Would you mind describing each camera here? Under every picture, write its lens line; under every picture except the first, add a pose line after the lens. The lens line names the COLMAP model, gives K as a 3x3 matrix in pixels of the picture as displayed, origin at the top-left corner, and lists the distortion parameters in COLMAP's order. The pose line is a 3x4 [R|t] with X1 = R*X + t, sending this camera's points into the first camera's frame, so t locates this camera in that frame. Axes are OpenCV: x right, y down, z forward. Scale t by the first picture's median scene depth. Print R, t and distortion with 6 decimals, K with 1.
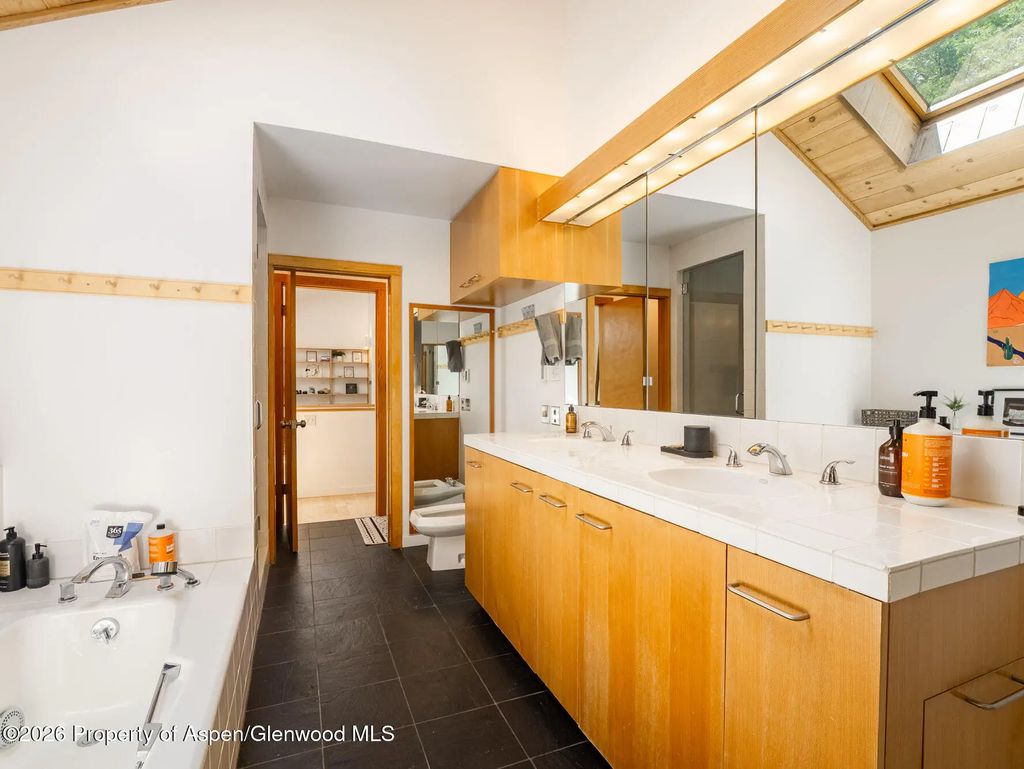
lens RADIAL K [[496.4, 0, 518.1], [0, 496.4, 385.2], [0, 0, 1]] dist [-0.013159, -0.001923]
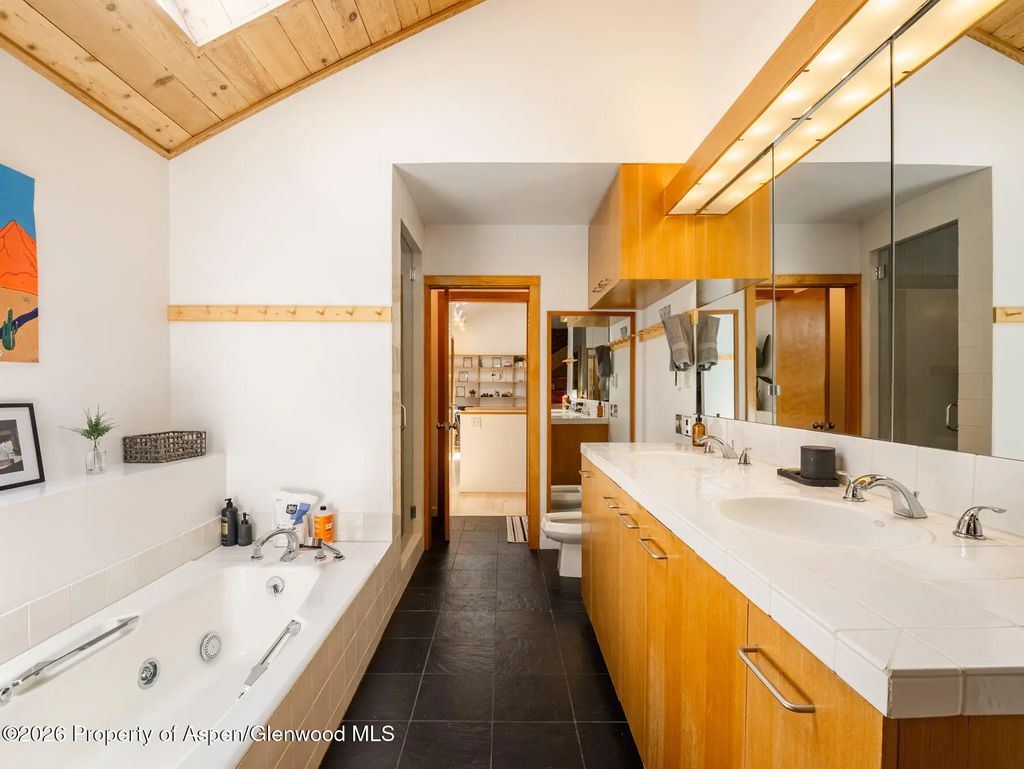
lens RADIAL K [[496.4, 0, 512.2], [0, 496.4, 389.7], [0, 0, 1]] dist [-0.013159, -0.001923]
pose [[0.920579, 0.001780, -0.390553, 0.151414], [-0.000295, 0.999992, 0.003863, -0.010261], [0.390557, -0.003441, 0.920572, 0.038803]]
